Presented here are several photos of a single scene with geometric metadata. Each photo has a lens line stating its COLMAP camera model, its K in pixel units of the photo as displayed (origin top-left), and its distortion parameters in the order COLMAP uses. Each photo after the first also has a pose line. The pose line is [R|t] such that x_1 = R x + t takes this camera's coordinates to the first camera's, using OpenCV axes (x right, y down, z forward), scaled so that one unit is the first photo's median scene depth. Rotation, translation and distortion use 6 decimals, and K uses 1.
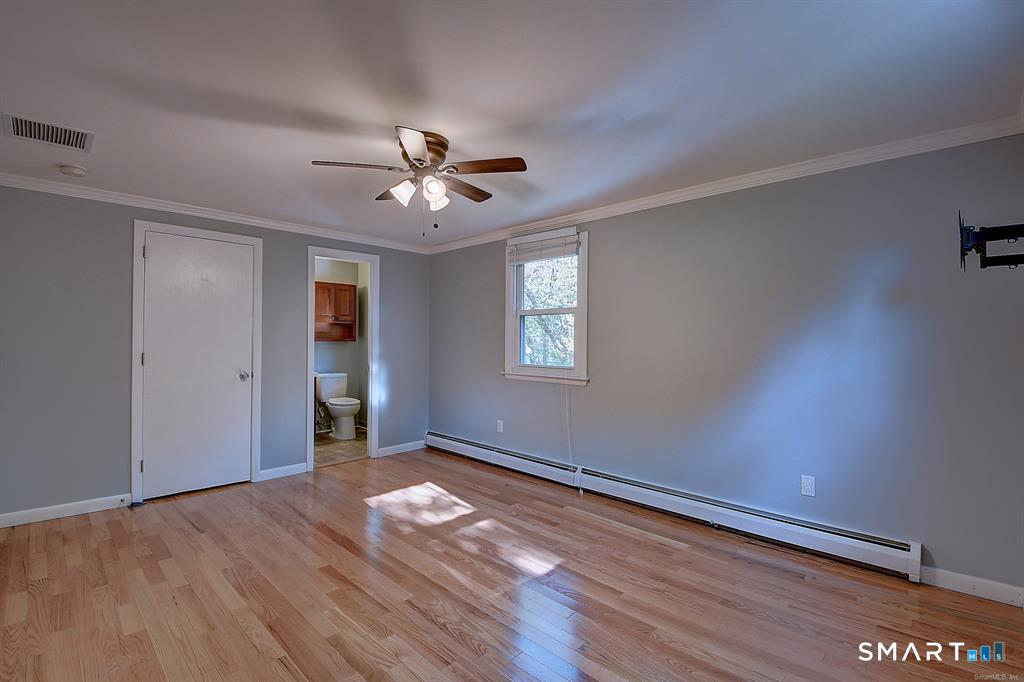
lens RADIAL K [[478.8, 0, 512.0], [0, 478.8, 341.0], [0, 0, 1]] dist [0.000146, -0.000268]
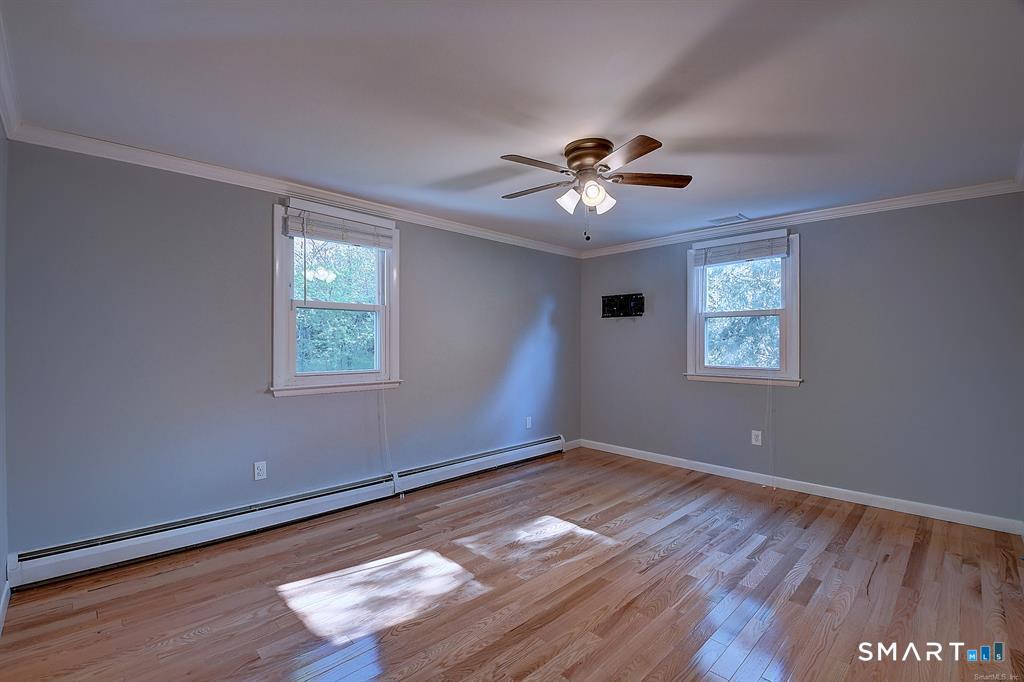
lens RADIAL K [[439.3, 0, 512.0], [0, 439.3, 341.0], [0, 0, 1]] dist [0.013977, -0.000109]
pose [[0.024678, -0.003459, 0.999689, -0.838285], [-0.001823, 0.999992, 0.003505, -0.005871], [-0.999694, -0.001908, 0.024671, 0.845943]]
